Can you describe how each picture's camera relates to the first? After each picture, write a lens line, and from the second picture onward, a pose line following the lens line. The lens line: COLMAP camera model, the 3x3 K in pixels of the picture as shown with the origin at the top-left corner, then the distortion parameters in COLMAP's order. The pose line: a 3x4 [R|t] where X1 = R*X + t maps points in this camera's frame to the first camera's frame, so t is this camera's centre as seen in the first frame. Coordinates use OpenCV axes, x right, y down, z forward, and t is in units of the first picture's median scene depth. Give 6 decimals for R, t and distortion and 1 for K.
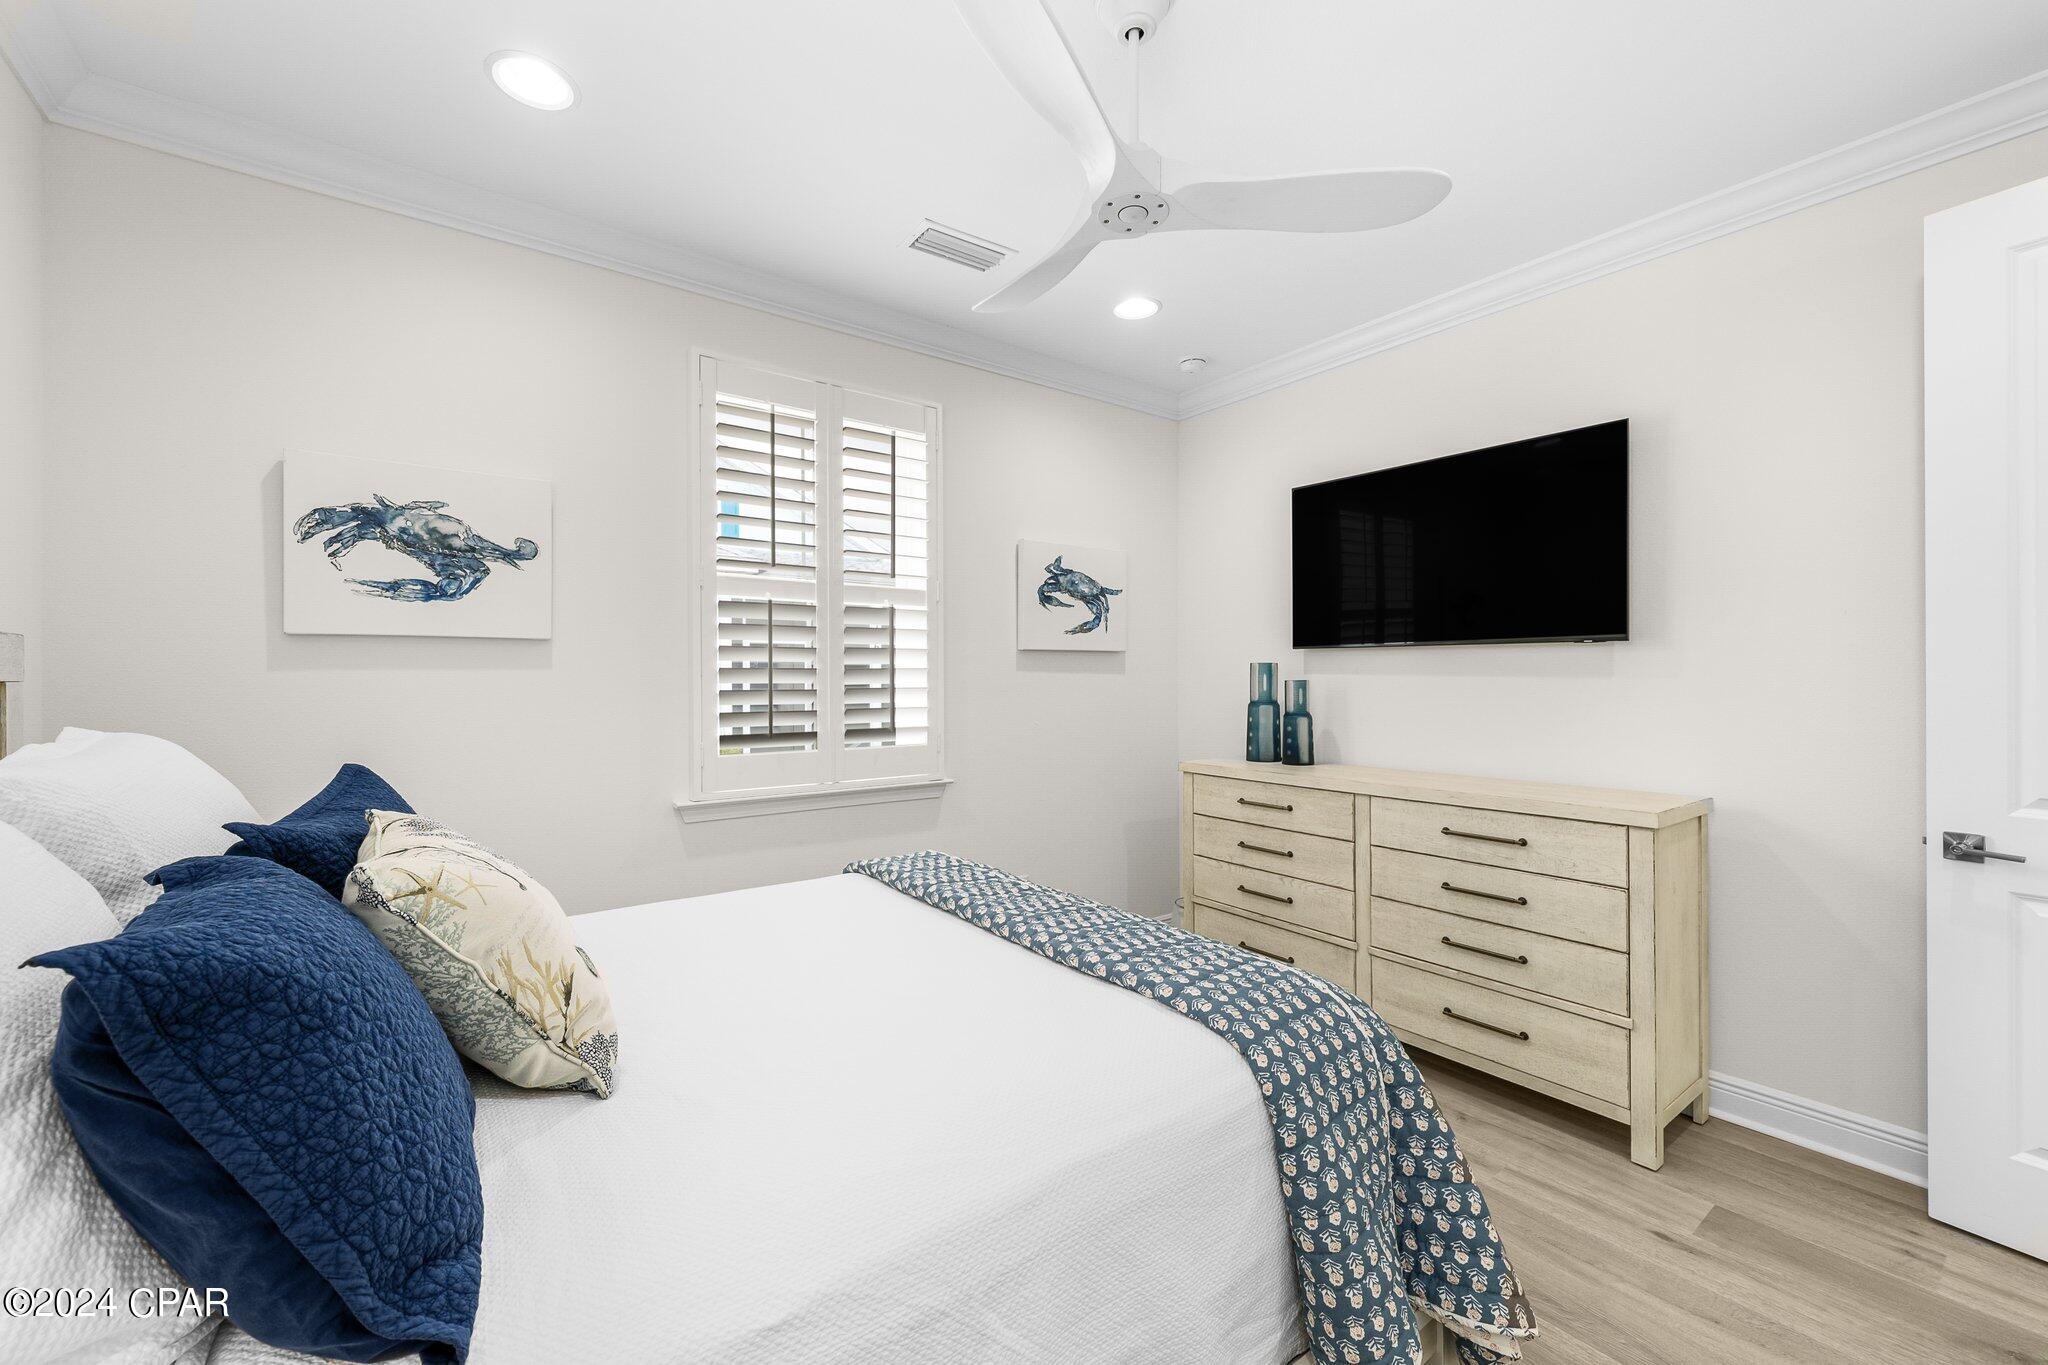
lens RADIAL K [[804.1, 0, 1025.1], [0, 804.1, 680.8], [0, 0, 1]] dist [0.003669, -0.000247]
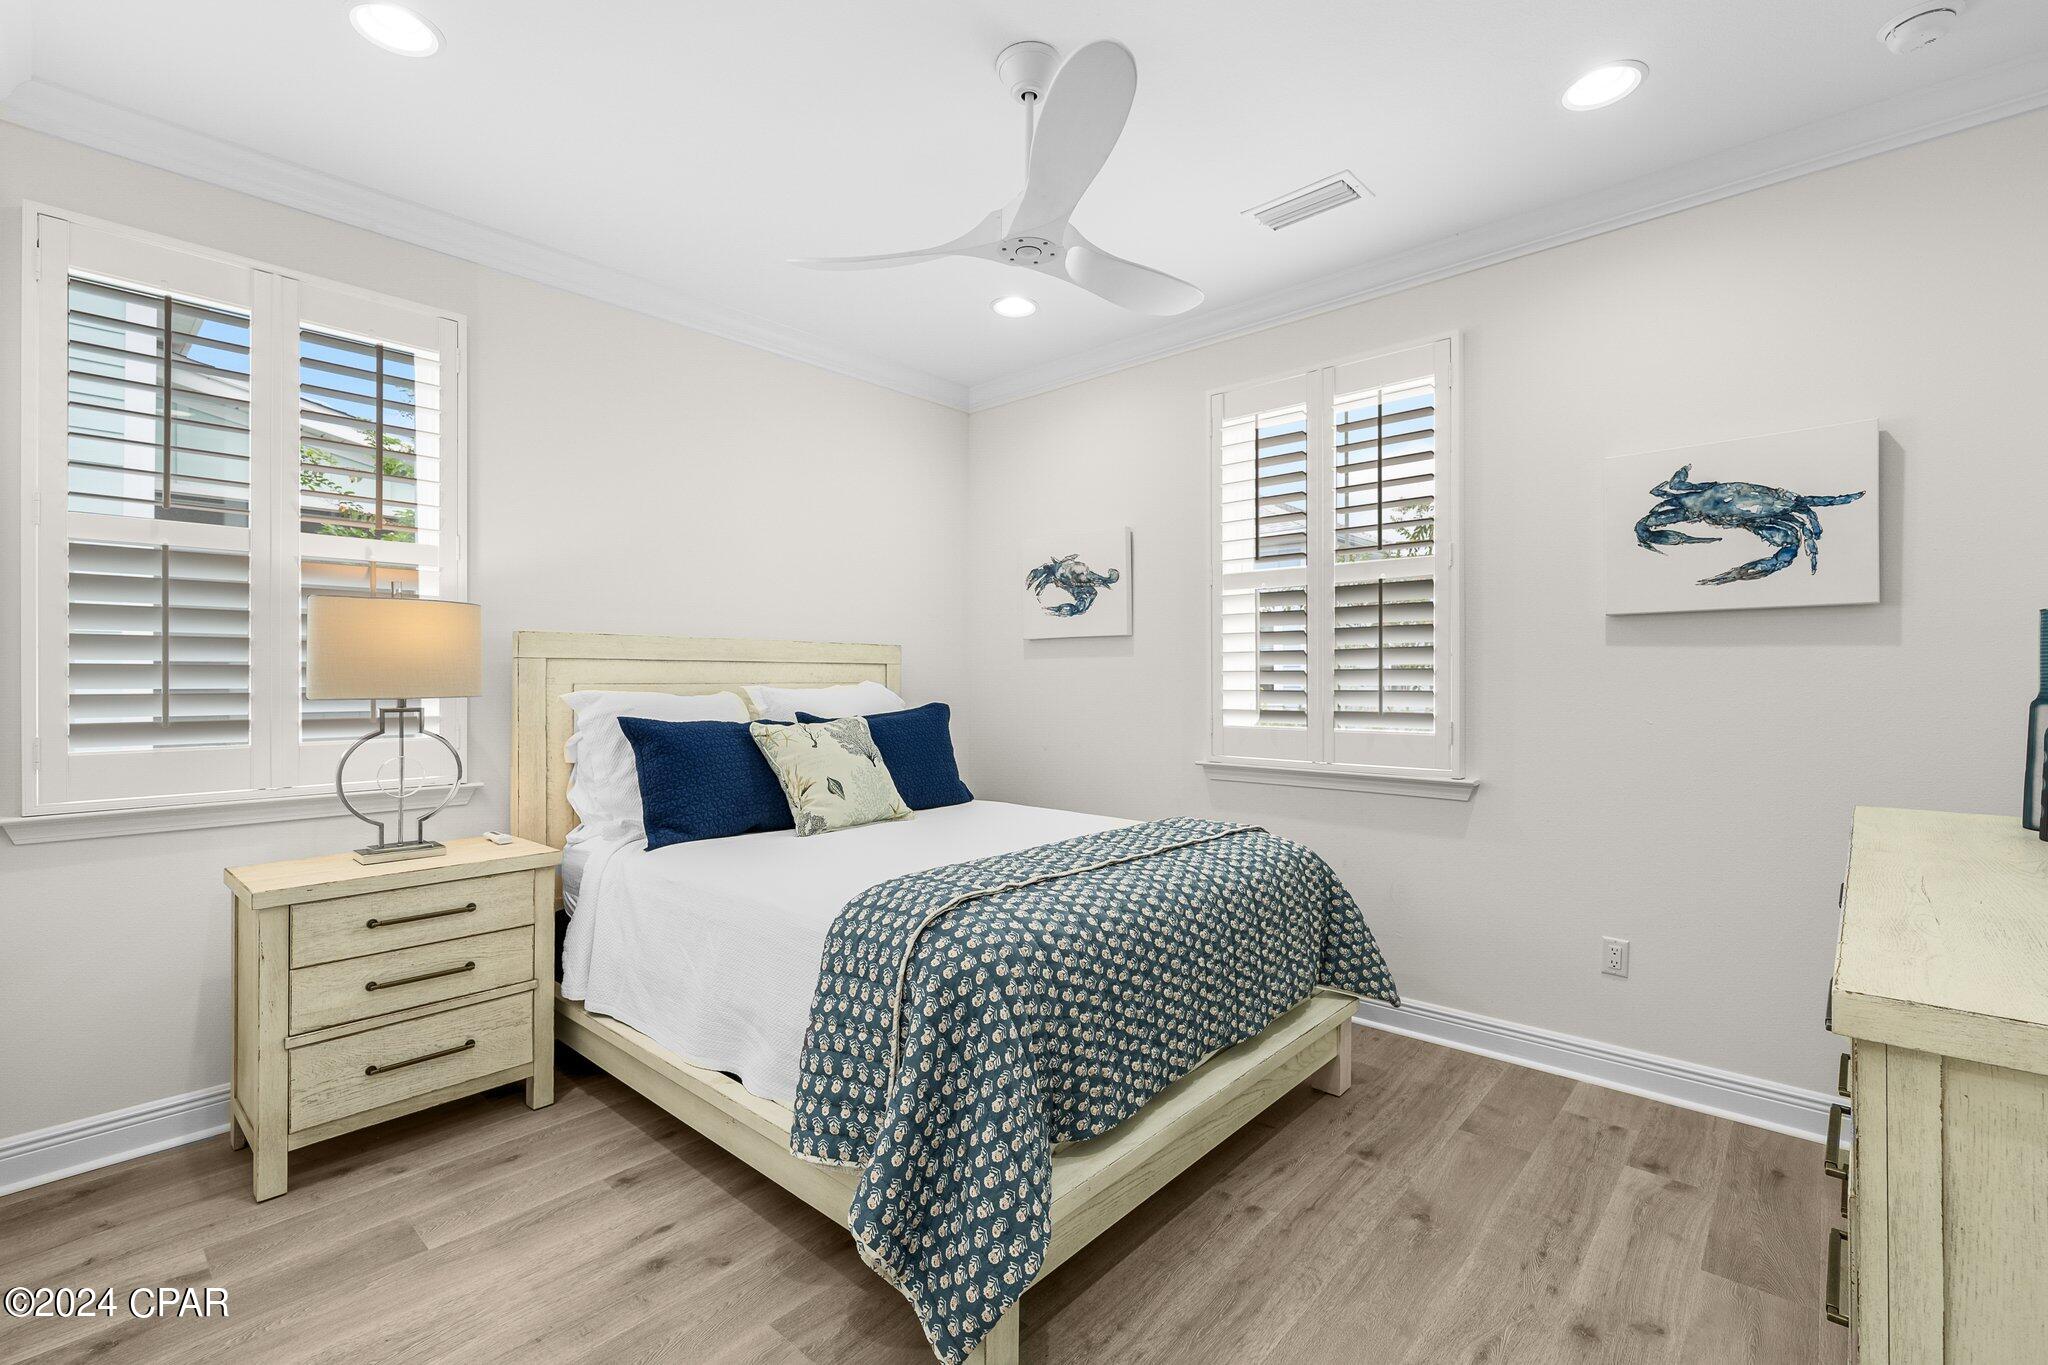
lens RADIAL K [[898.3, 0, 1027.6], [0, 898.3, 676.5], [0, 0, 1]] dist [0.001545, 0.000194]
pose [[0.197447, 0.002332, -0.980311, 0.656762], [-0.001900, 0.999996, 0.001996, 0.014001], [0.980312, 0.001469, 0.197451, 0.342994]]
